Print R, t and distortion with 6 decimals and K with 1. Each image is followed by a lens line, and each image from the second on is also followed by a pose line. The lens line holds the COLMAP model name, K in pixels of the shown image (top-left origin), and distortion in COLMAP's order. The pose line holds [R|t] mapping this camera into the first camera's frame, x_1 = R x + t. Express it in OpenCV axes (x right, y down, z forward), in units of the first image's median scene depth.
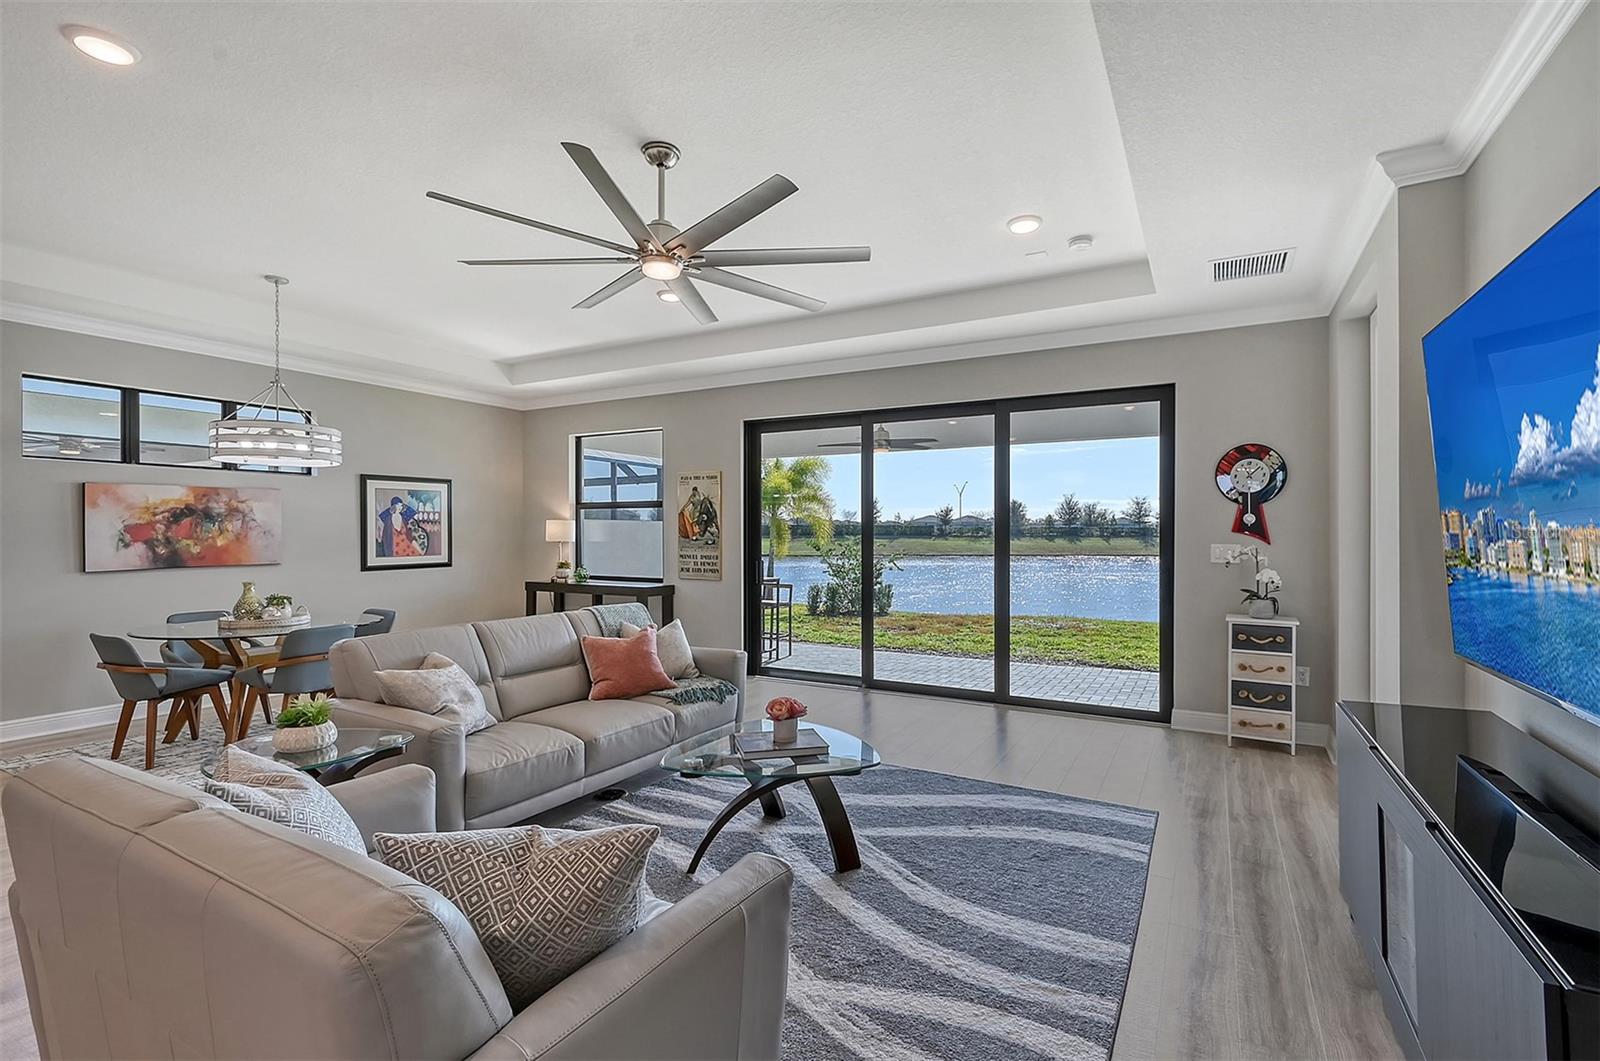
lens RADIAL K [[725.7, 0, 822.0], [0, 725.7, 536.5], [0, 0, 1]] dist [0.007901, -0.003752]
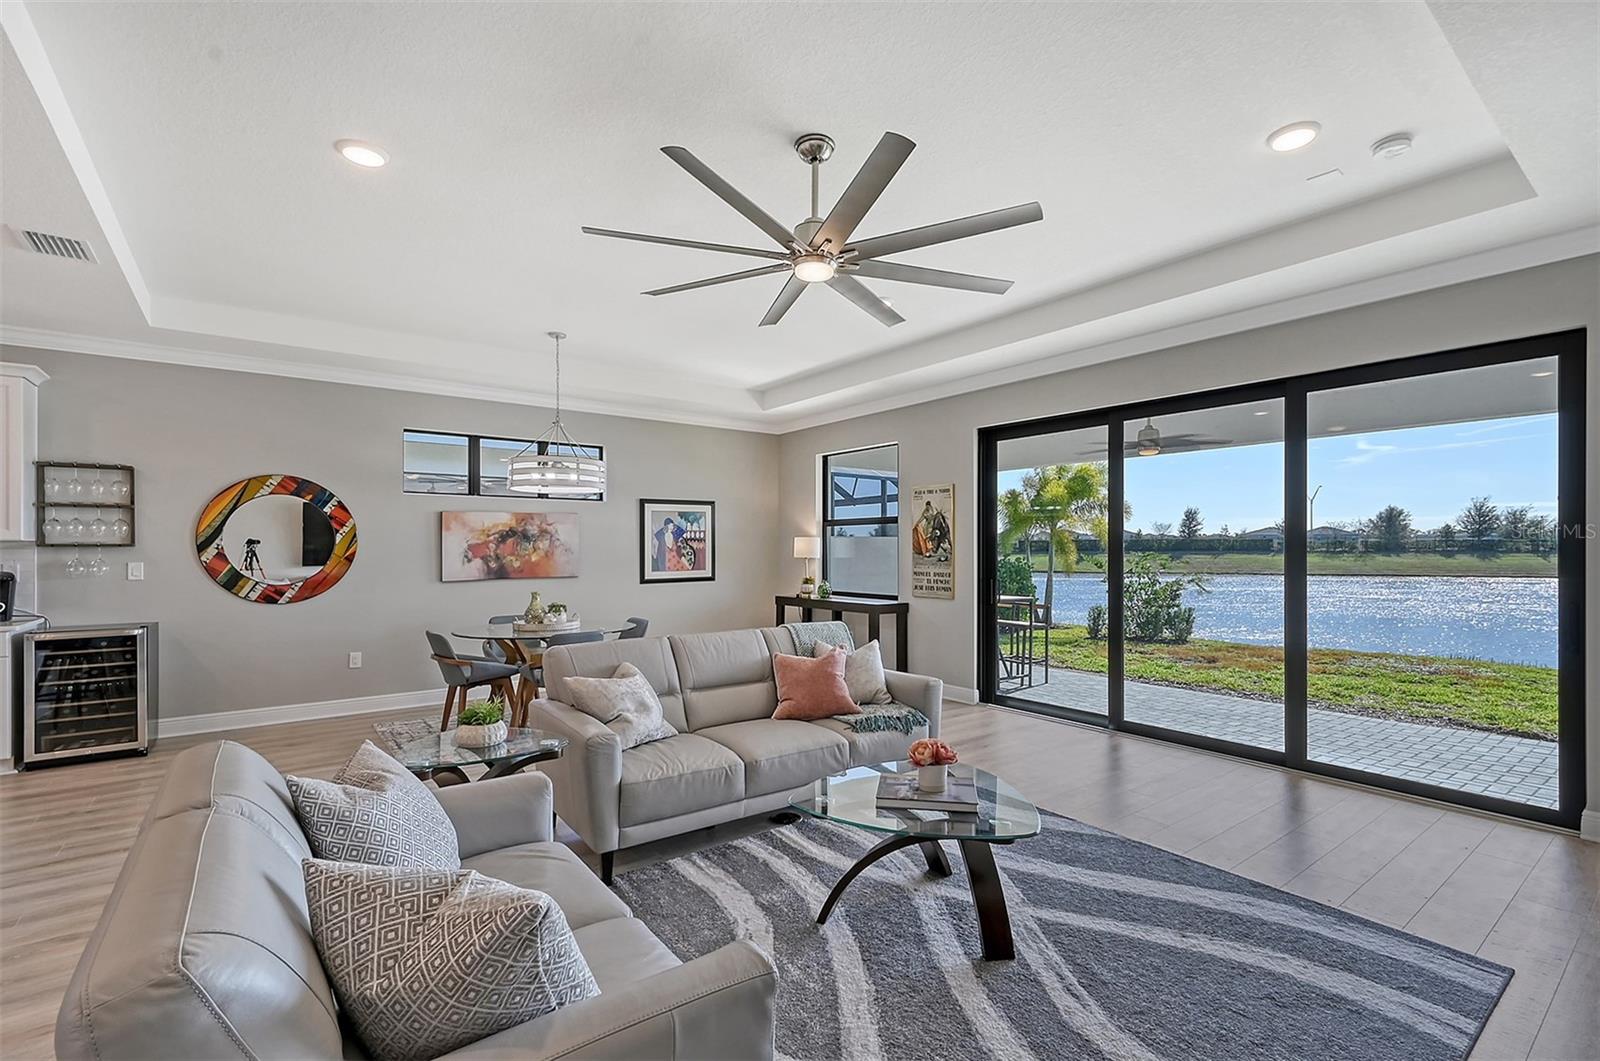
lens RADIAL K [[725.7, 0, 815.5], [0, 725.7, 548.4], [0, 0, 1]] dist [0.007901, -0.003752]
pose [[0.915422, -0.003413, -0.402481, 0.110289], [0.001150, 0.999982, -0.005863, -0.000849], [0.402494, 0.004904, 0.915410, 0.098958]]
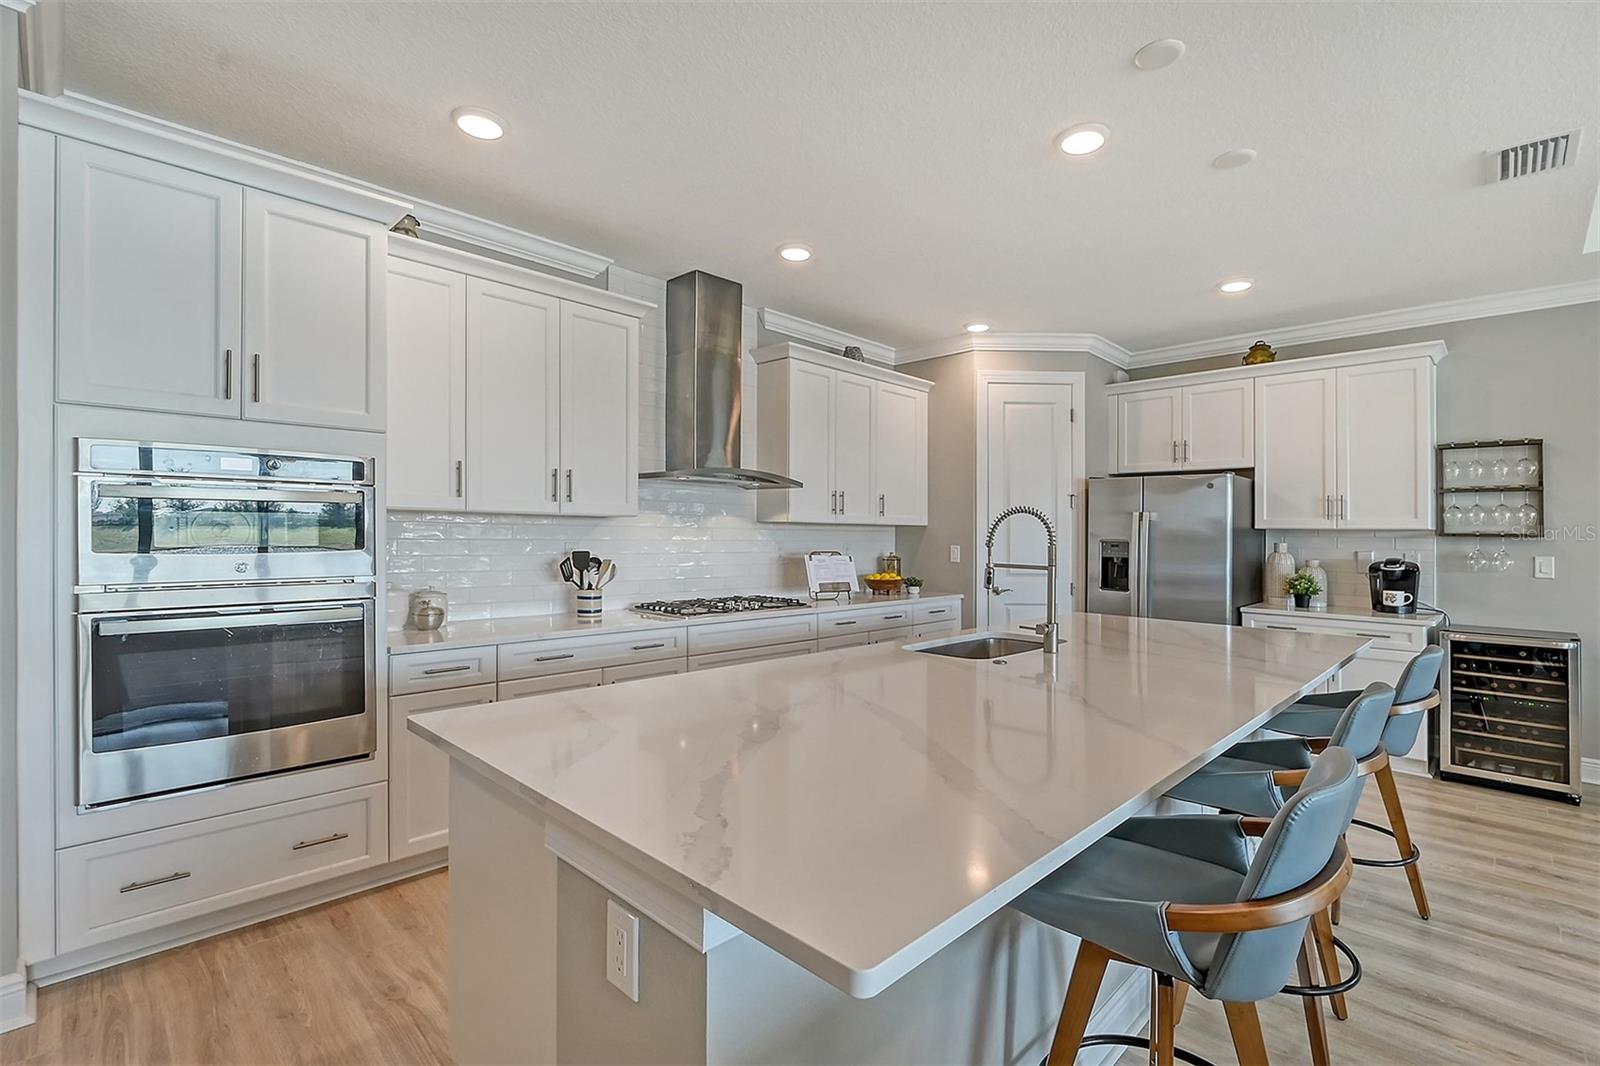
lens RADIAL K [[725.7, 0, 825.9], [0, 725.7, 526.8], [0, 0, 1]] dist [0.007901, -0.003752]
pose [[-0.259826, -0.016012, -0.965523, -0.182565], [-0.017628, 0.999775, -0.011836, 0.002519], [0.965495, 0.013944, -0.260049, 0.071533]]
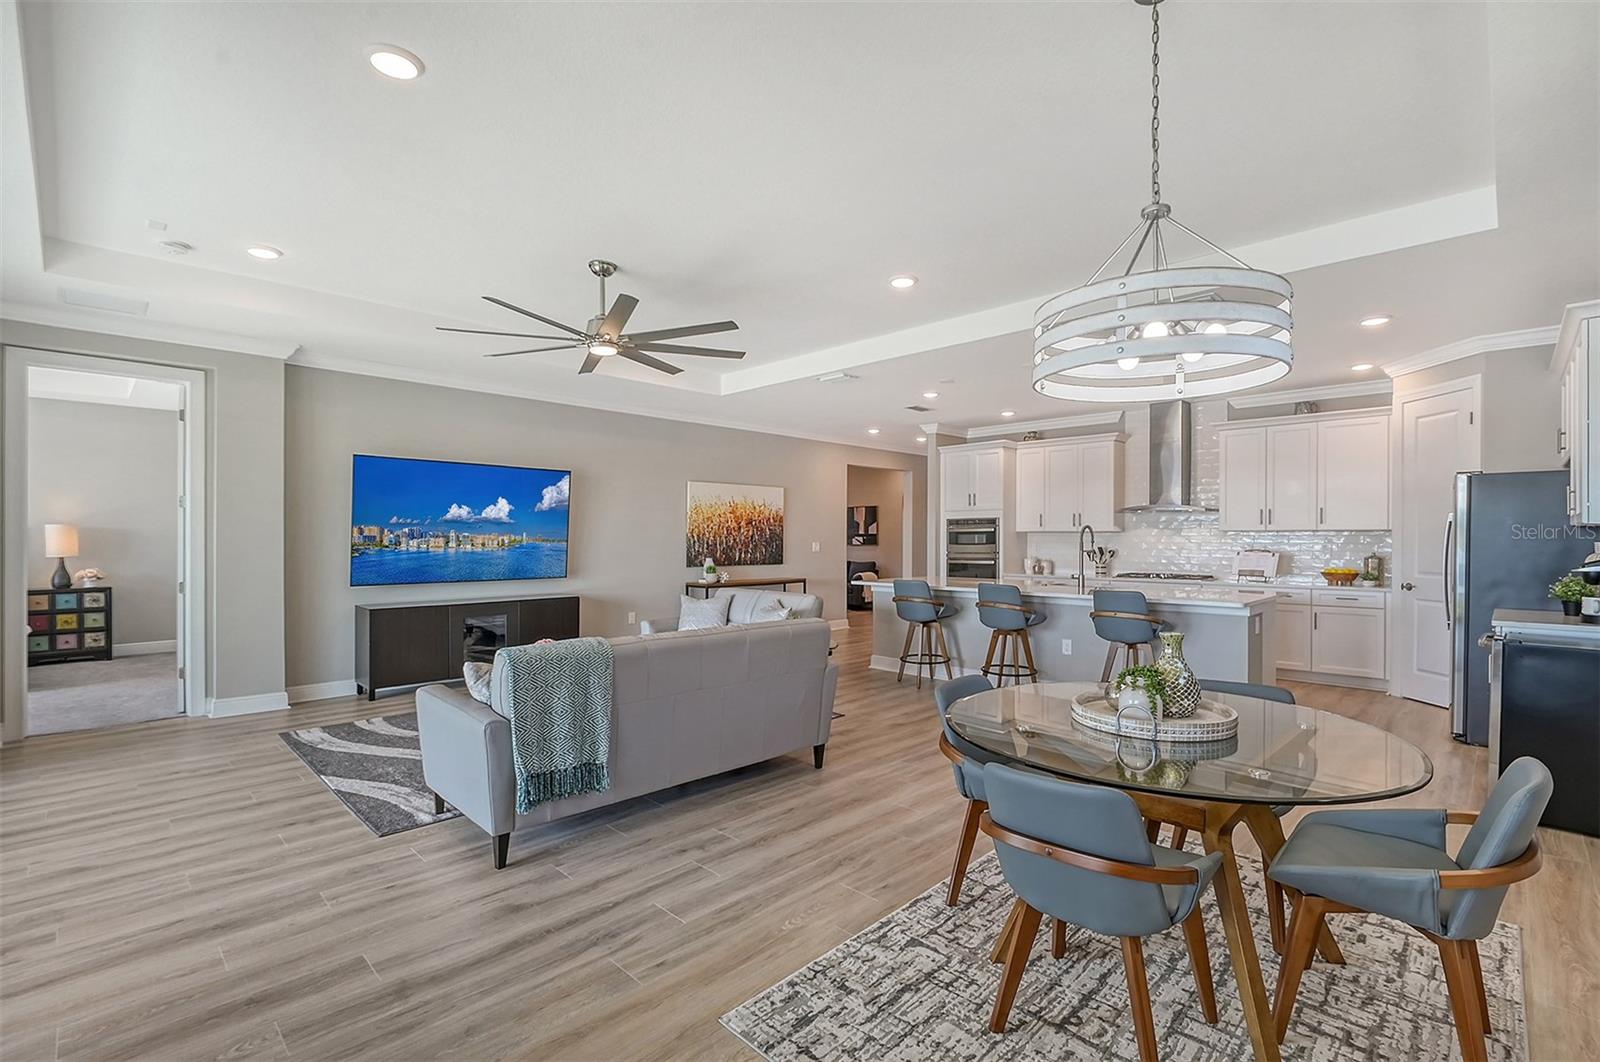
lens RADIAL K [[725.7, 0, 812.8], [0, 725.7, 537.3], [0, 0, 1]] dist [0.007901, -0.003752]
pose [[-0.962451, -0.002832, 0.271440, -0.688135], [-0.001383, 0.999984, 0.005529, -0.008417], [-0.271451, 0.004947, -0.962440, 1.565894]]
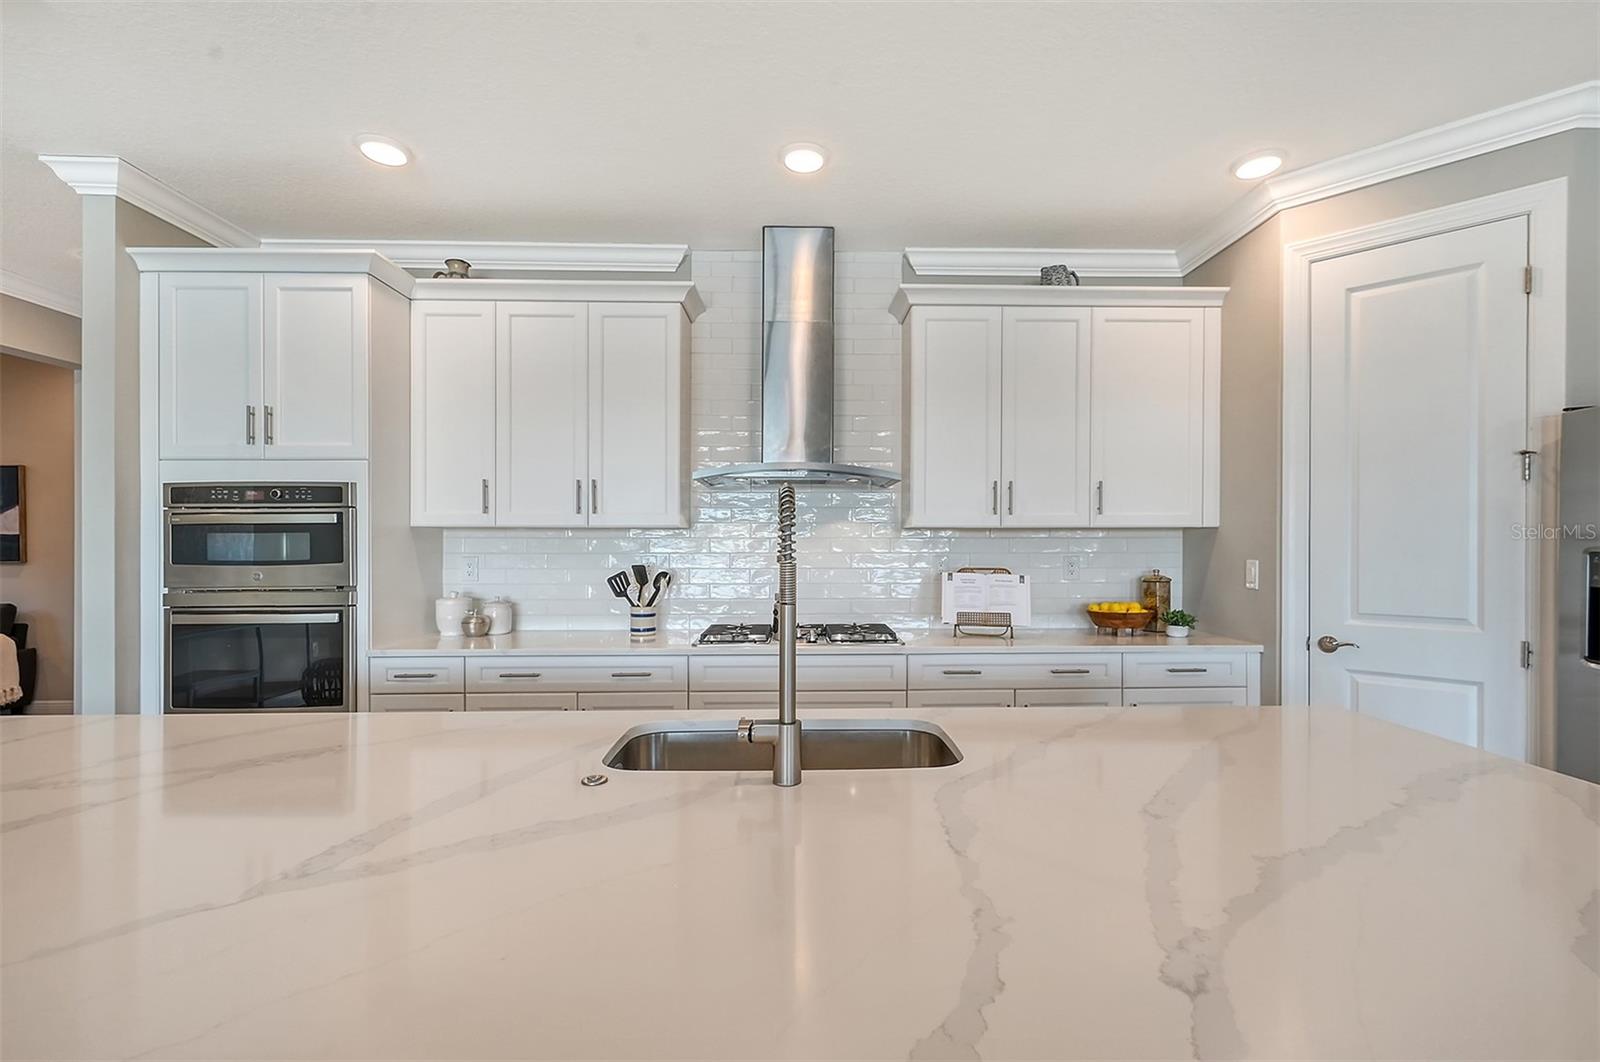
lens RADIAL K [[725.7, 0, 814.8], [0, 725.7, 547.2], [0, 0, 1]] dist [0.007901, -0.003752]
pose [[-0.865076, 0.001007, -0.501640, -0.669150], [-0.003967, 0.999953, 0.008849, -0.001222], [0.501625, 0.009645, -0.865031, 0.348514]]
